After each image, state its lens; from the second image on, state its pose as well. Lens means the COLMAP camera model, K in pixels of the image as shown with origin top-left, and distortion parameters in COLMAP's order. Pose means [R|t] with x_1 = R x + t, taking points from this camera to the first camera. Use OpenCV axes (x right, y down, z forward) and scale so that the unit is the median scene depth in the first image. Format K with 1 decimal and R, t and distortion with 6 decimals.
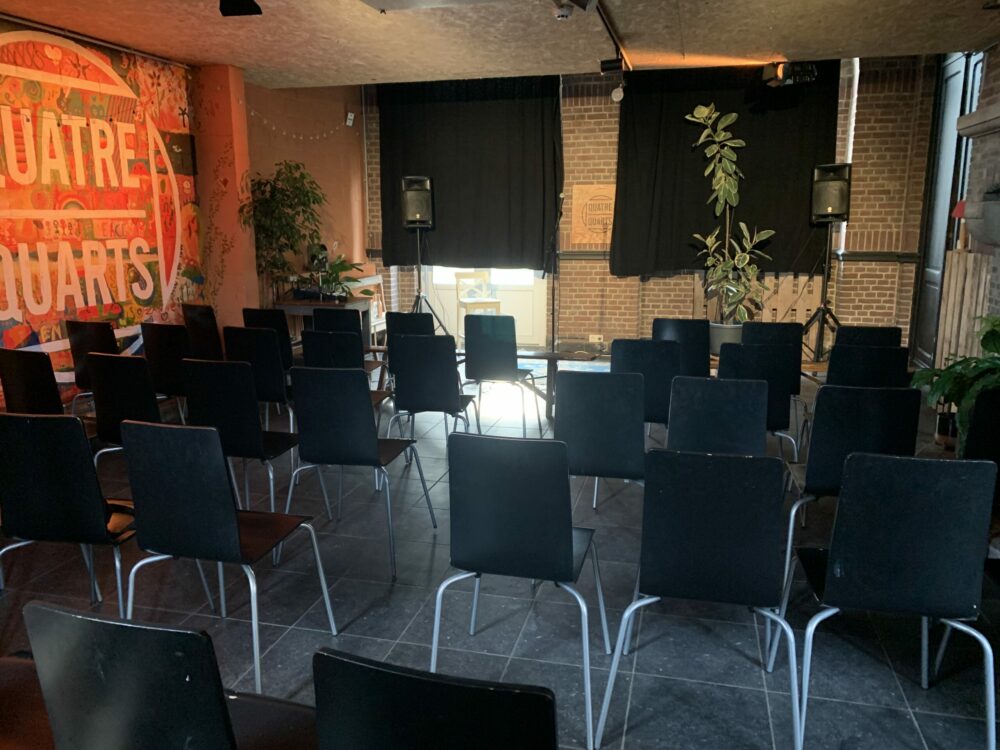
lens RADIAL K [[772.4, 0, 486.7], [0, 772.4, 372.3], [0, 0, 1]] dist [0.035053, -0.035415]
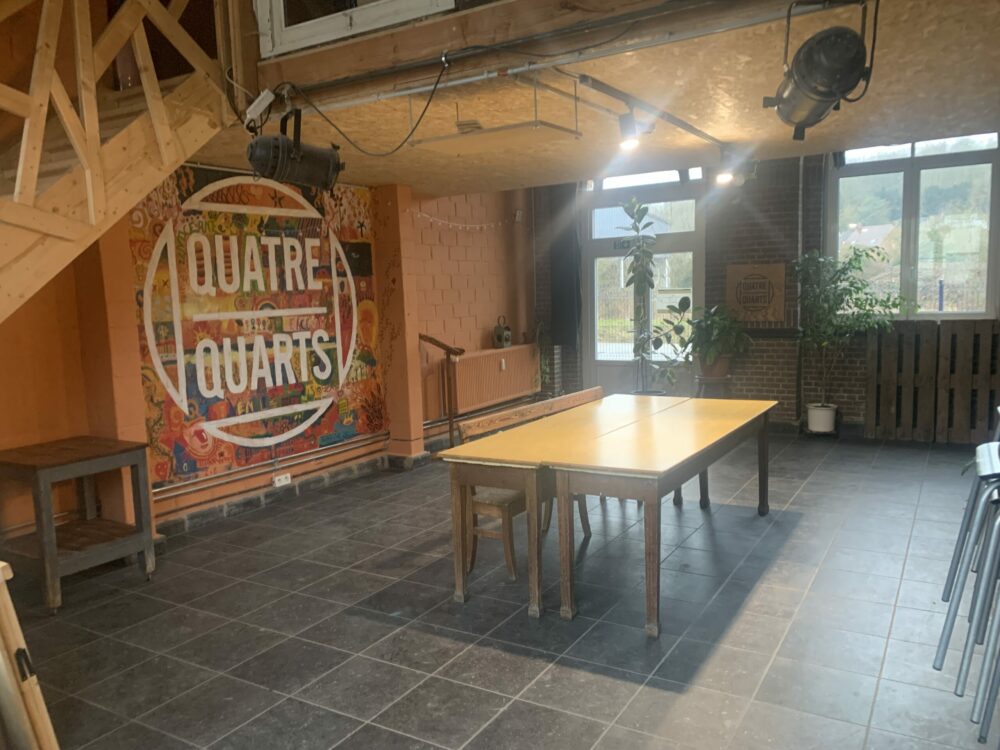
lens RADIAL K [[772.4, 0, 495.8], [0, 772.4, 382.0], [0, 0, 1]] dist [0.035053, -0.035415]
pose [[0.960397, 0.003637, -0.278612, 0.156606], [-0.024956, 0.997019, -0.073008, -0.008880], [0.277516, 0.077069, 0.957625, -0.081405]]
